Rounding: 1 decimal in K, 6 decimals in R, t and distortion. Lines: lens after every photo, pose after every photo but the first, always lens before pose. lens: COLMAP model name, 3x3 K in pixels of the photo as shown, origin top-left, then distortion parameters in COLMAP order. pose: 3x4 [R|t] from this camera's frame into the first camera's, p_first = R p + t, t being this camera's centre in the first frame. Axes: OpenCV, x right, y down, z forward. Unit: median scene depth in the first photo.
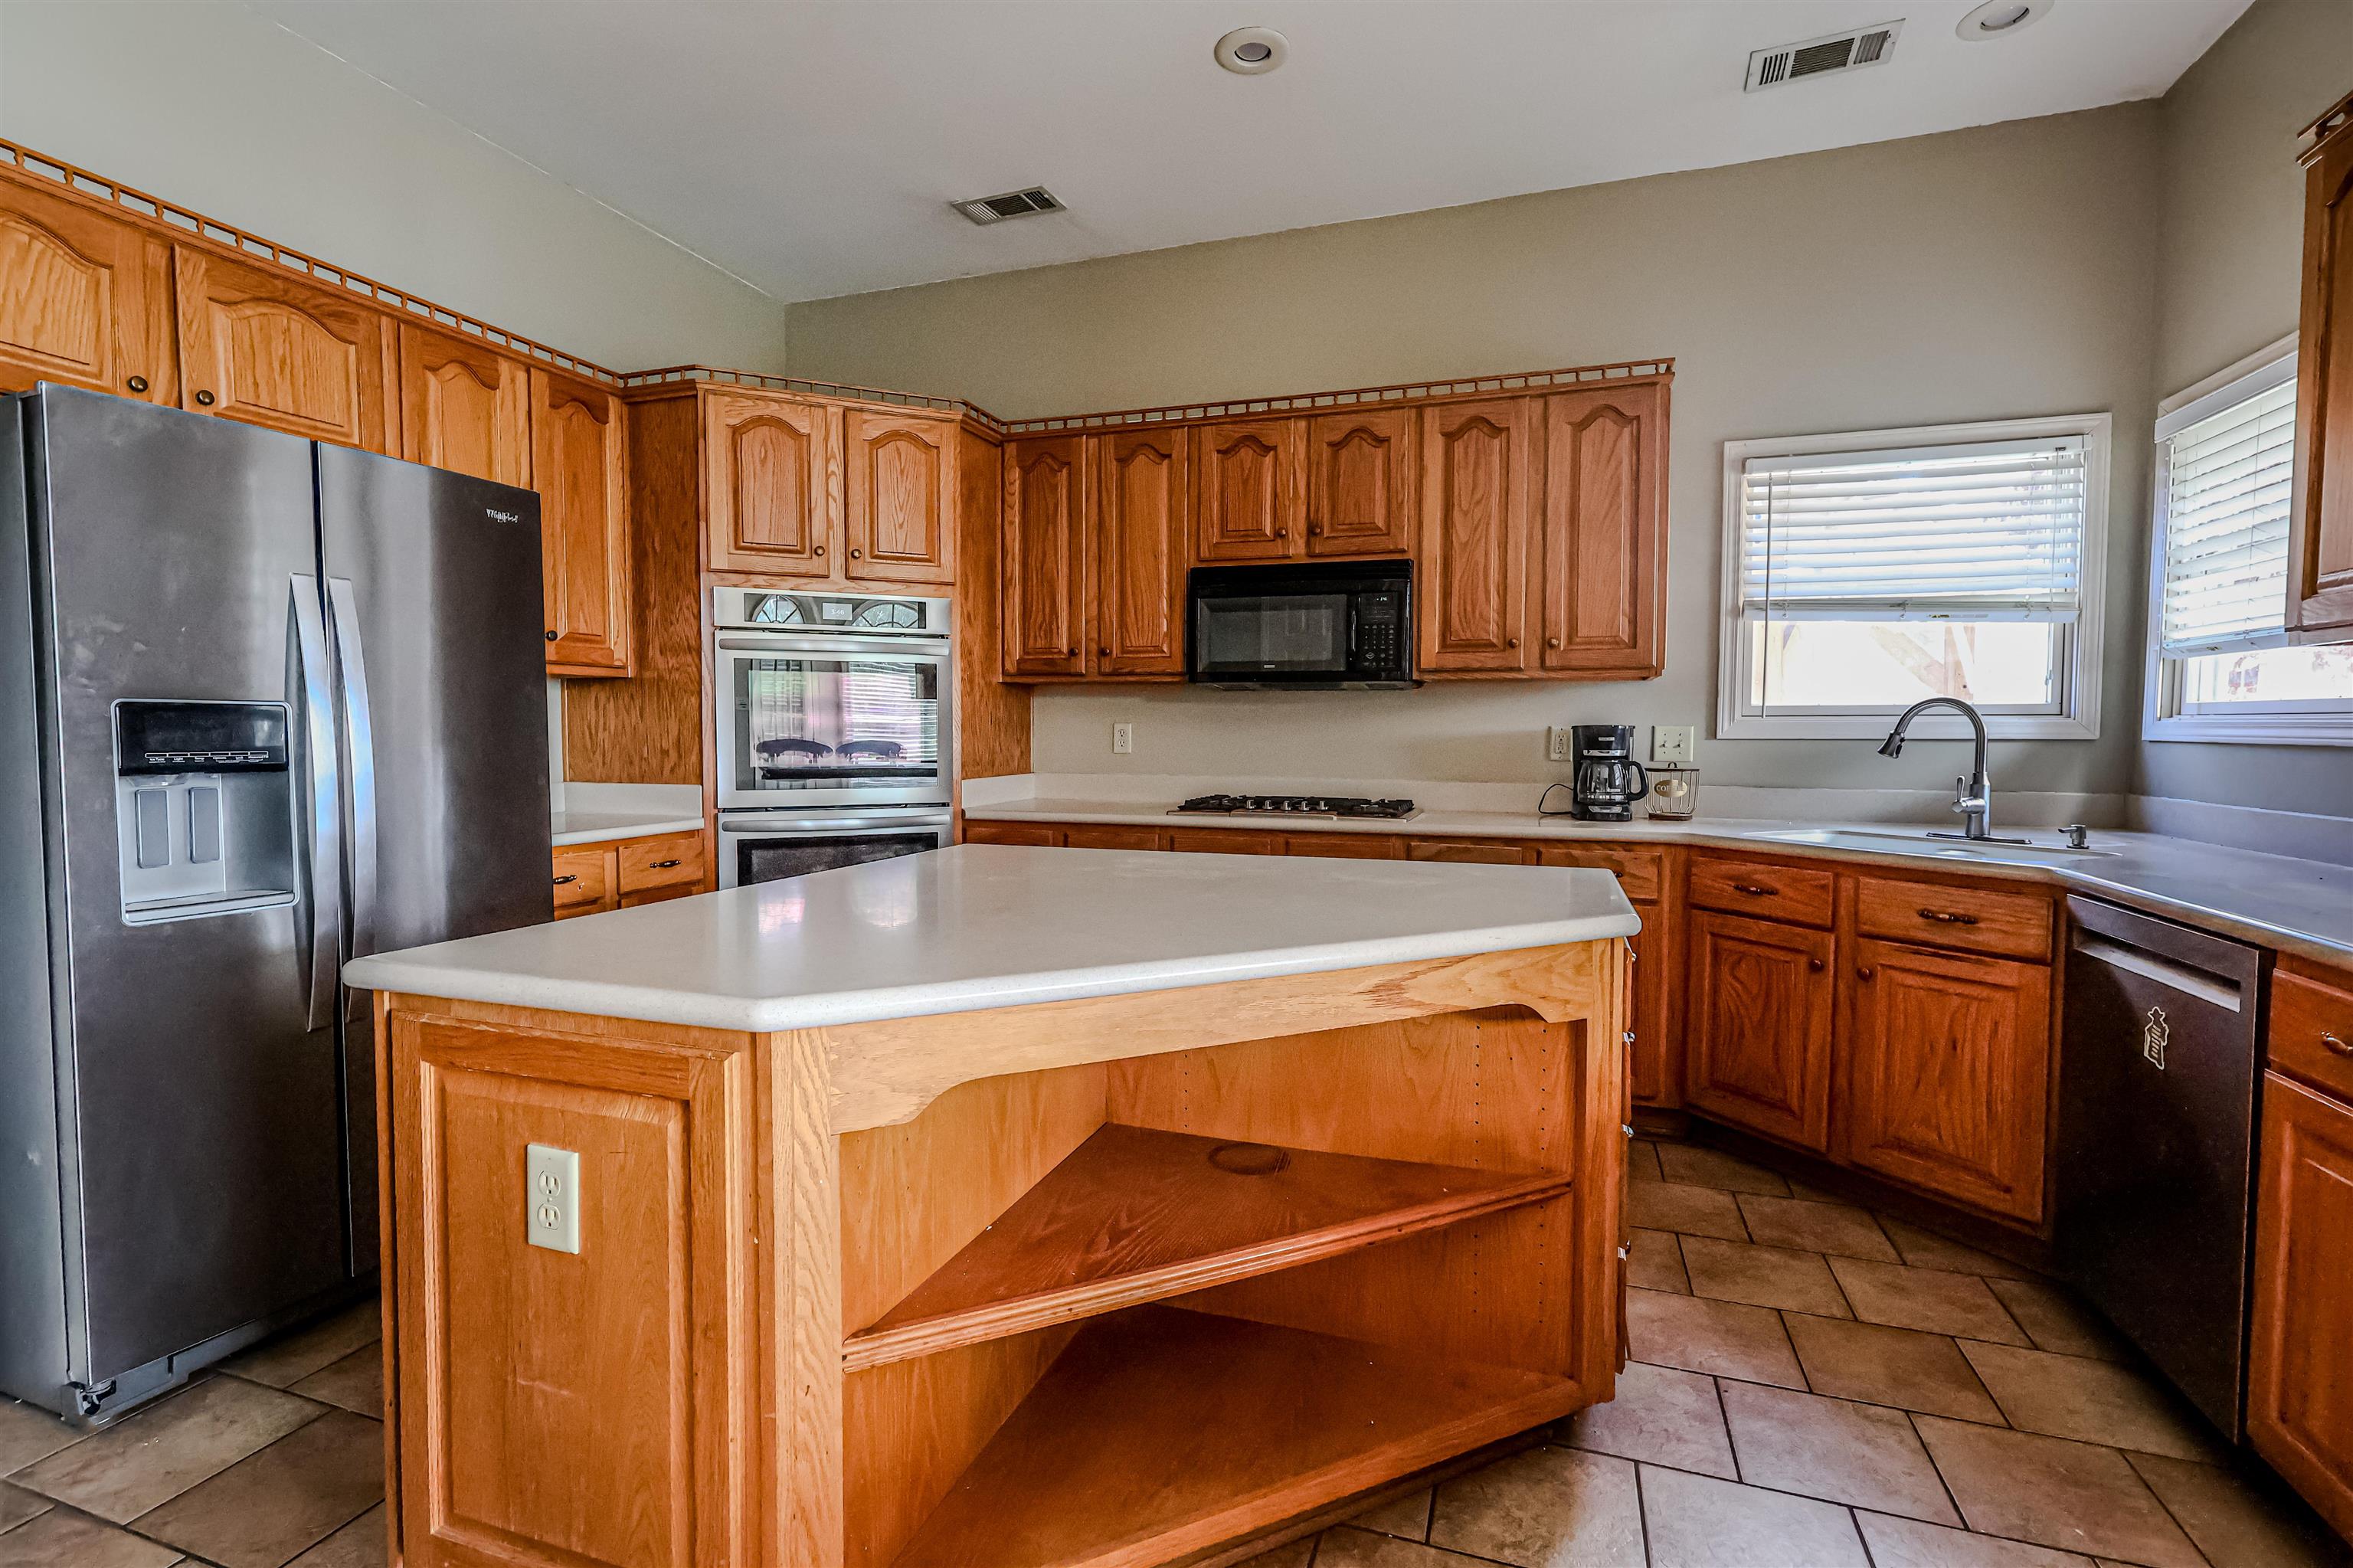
lens RADIAL K [[1100.0, 0, 1171.9], [0, 1100.0, 781.0], [0, 0, 1]] dist [-0.002306, 0.001264]
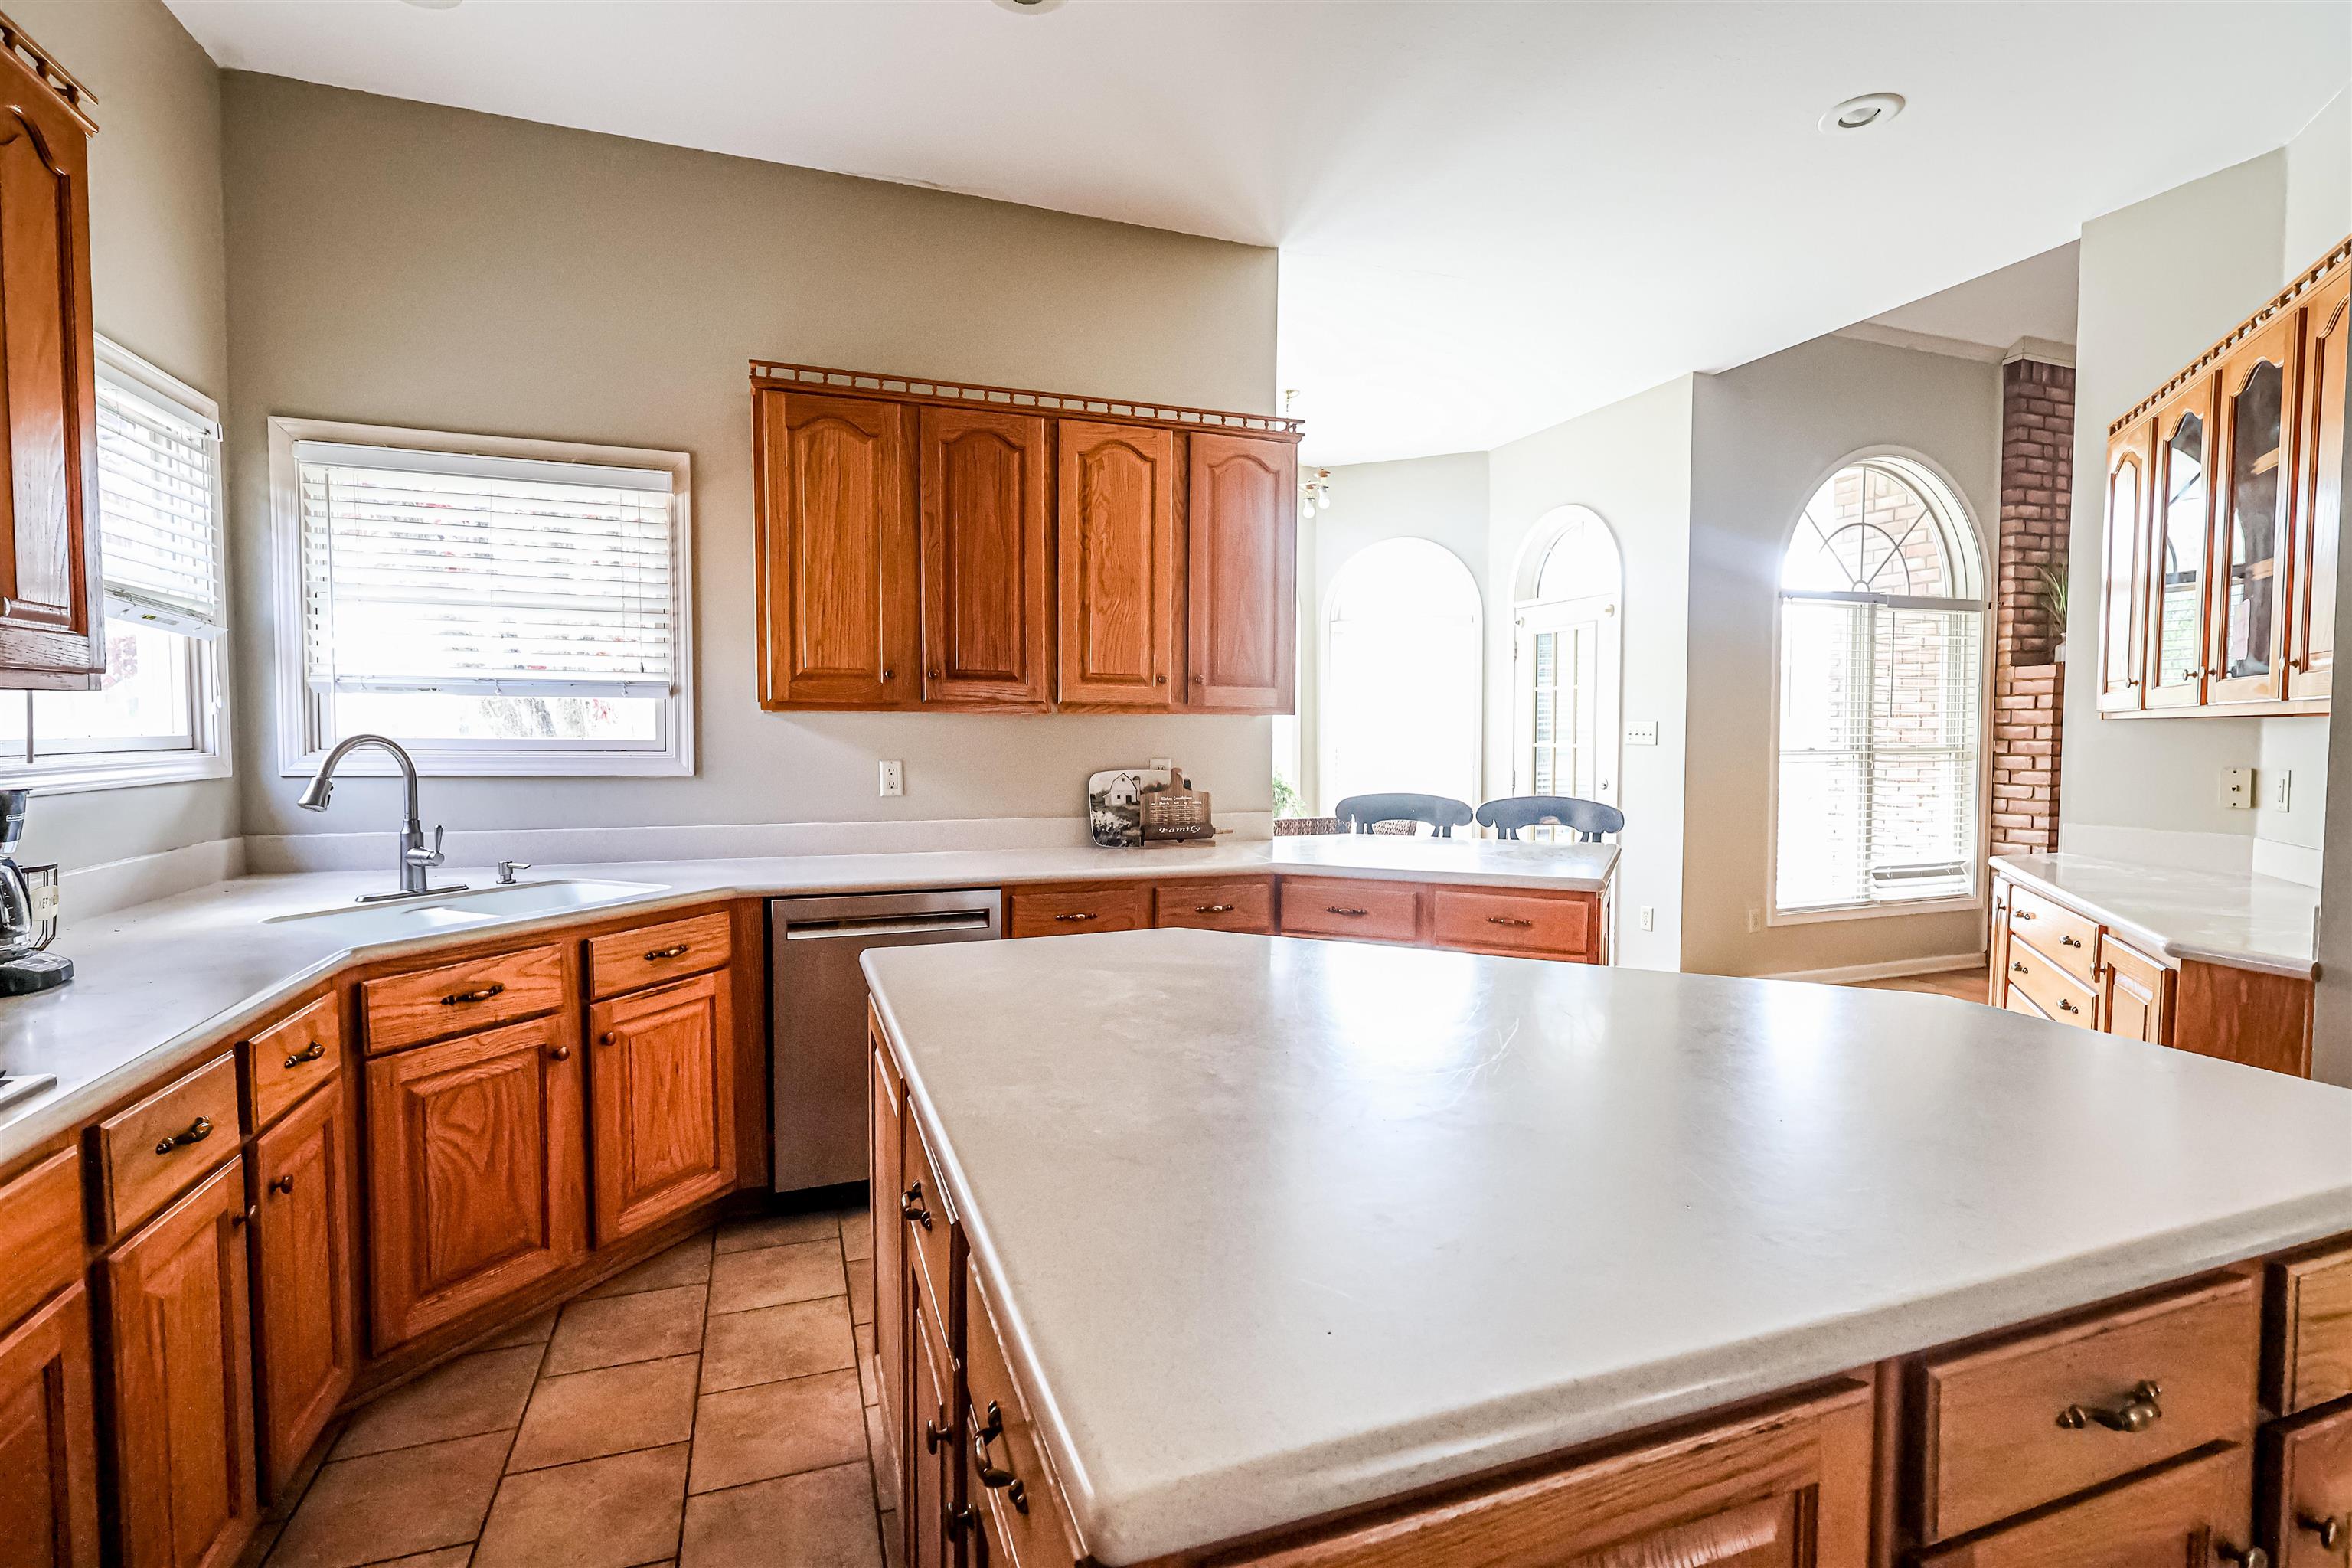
lens RADIAL K [[1099.5, 0, 1179.7], [0, 1099.5, 788.1], [0, 0, 1]] dist [-0.002306, 0.001264]
pose [[-0.636761, -0.047398, 0.769603, -0.285201], [0.028097, 0.996020, 0.084589, -0.075117], [-0.770549, 0.075487, -0.632895, 0.902984]]
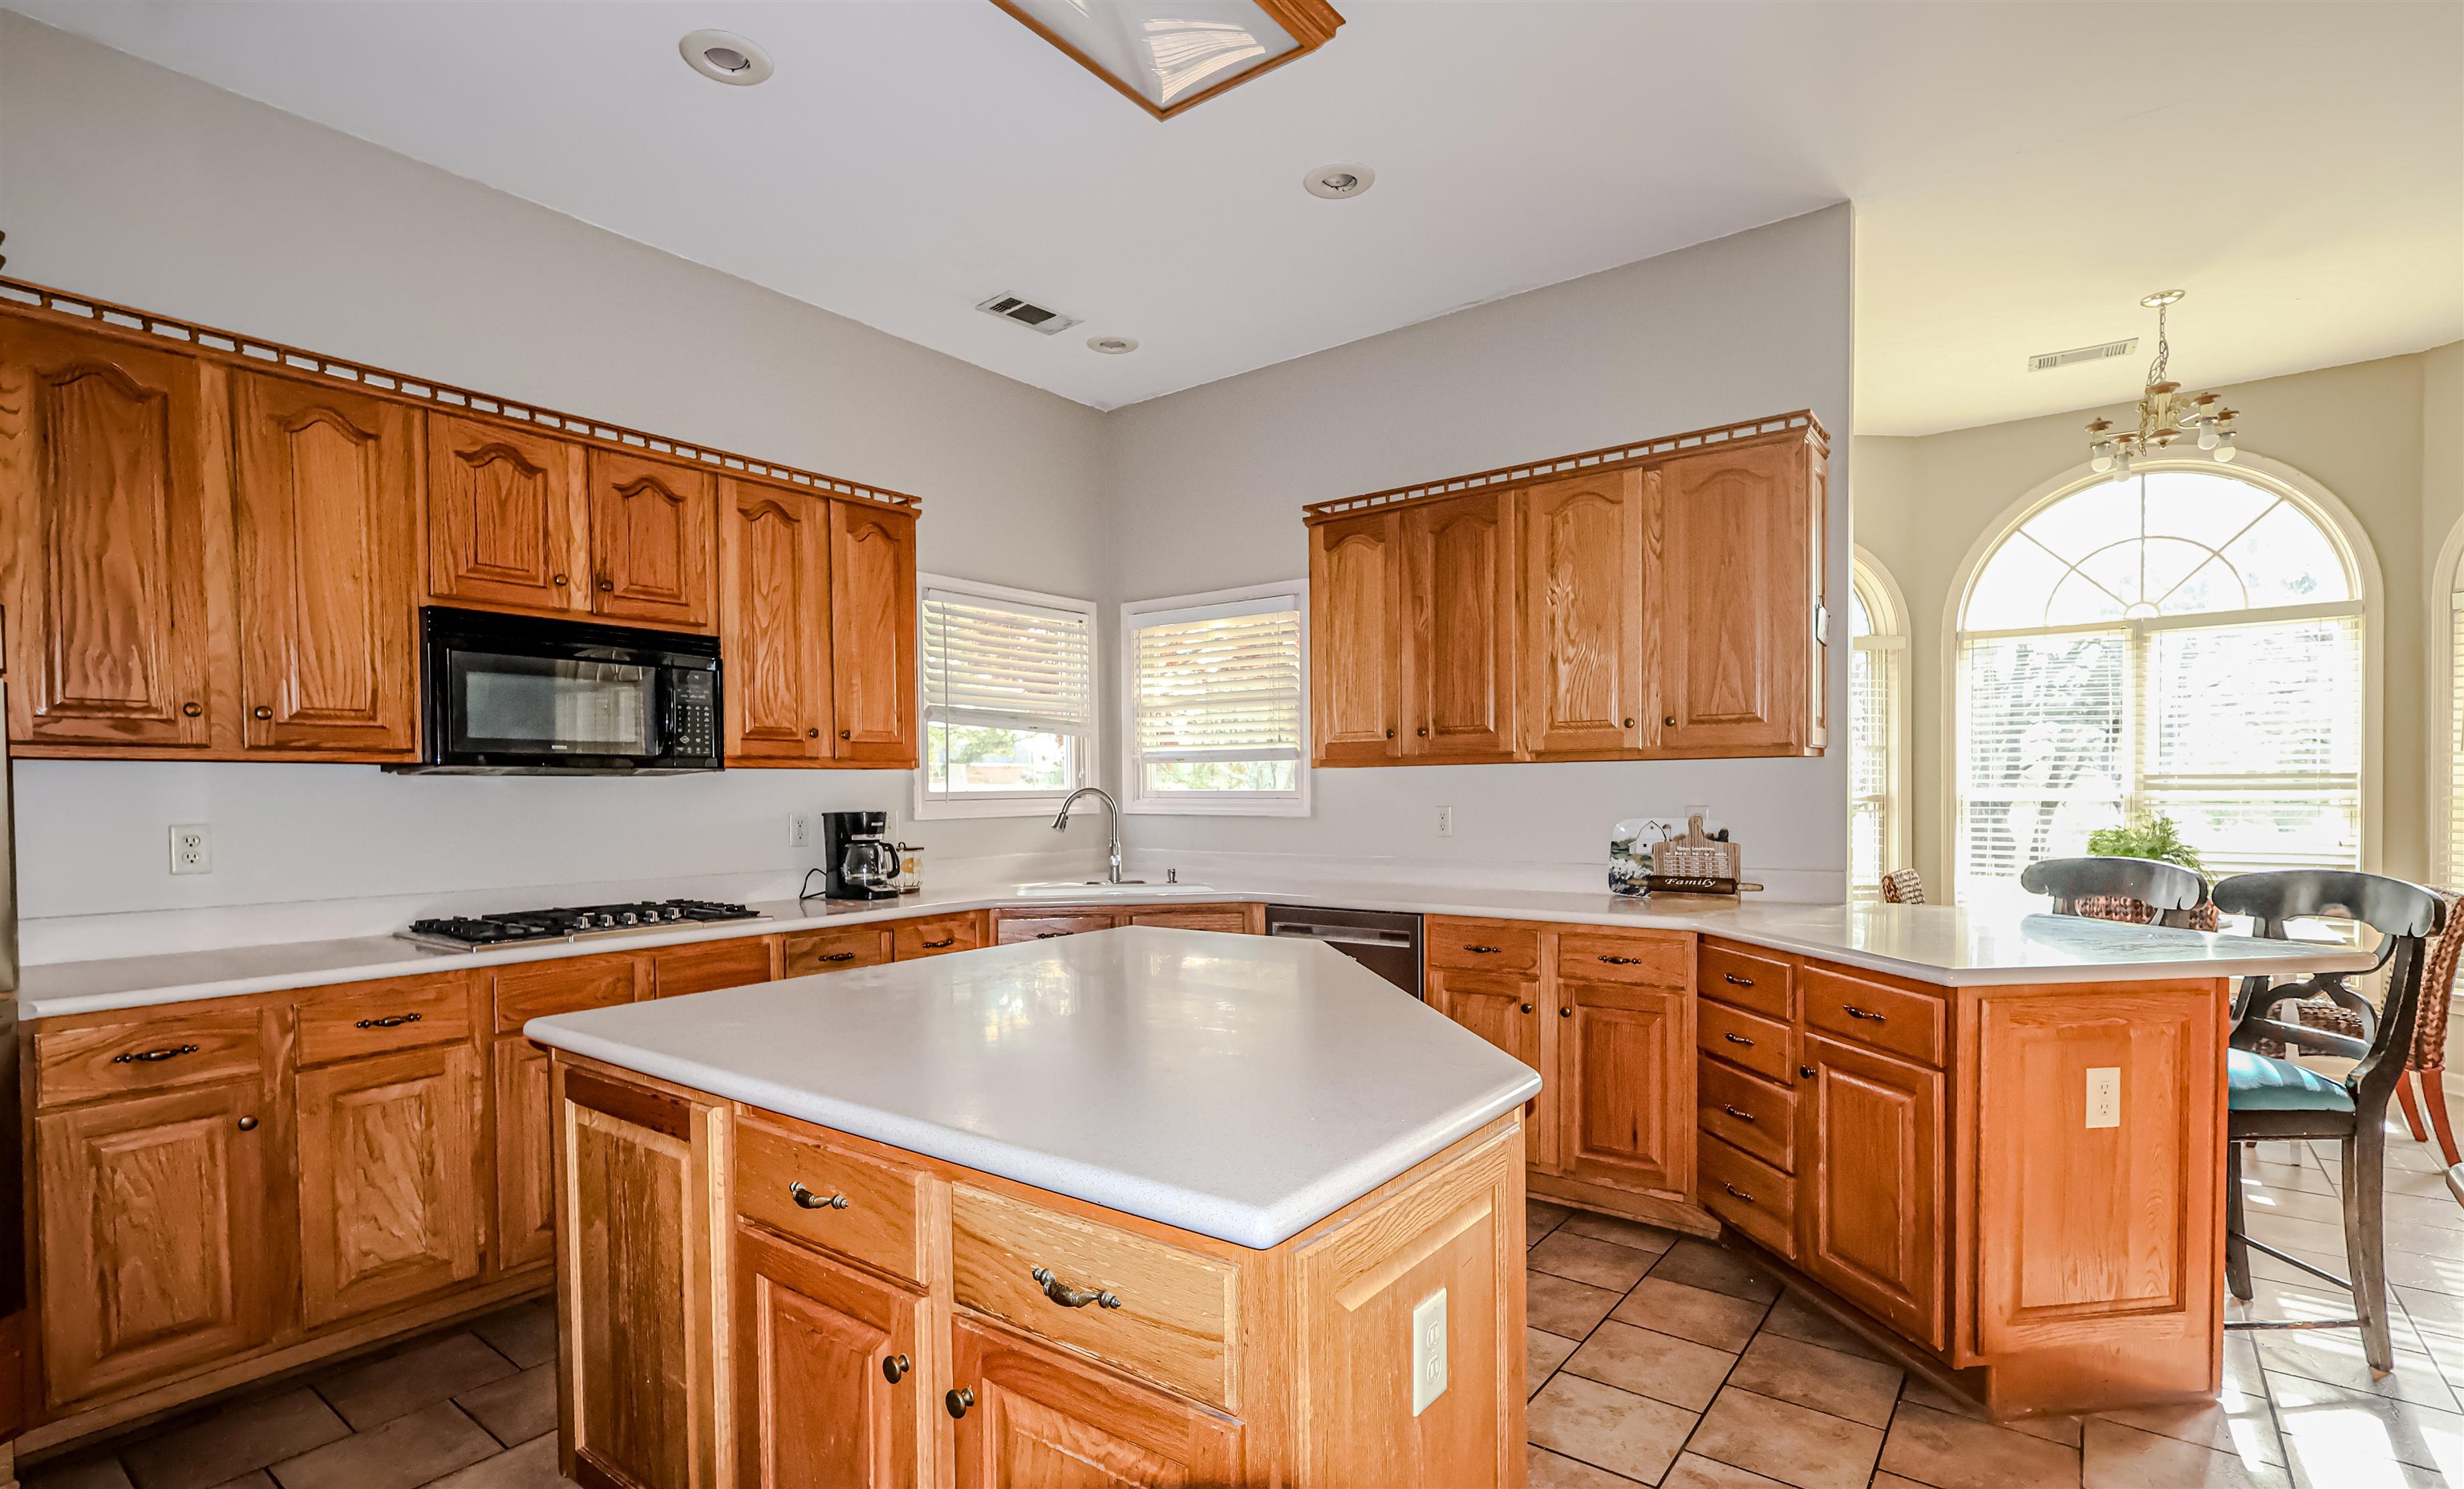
lens RADIAL K [[1159.4, 0, 1267.9], [0, 1159.4, 813.5], [0, 0, 1]] dist [0.000723, -0.000117]
pose [[0.300889, -0.025118, 0.953328, -0.577205], [0.054675, 0.998463, 0.009051, -0.036460], [-0.952091, 0.049400, 0.301800, 0.270121]]
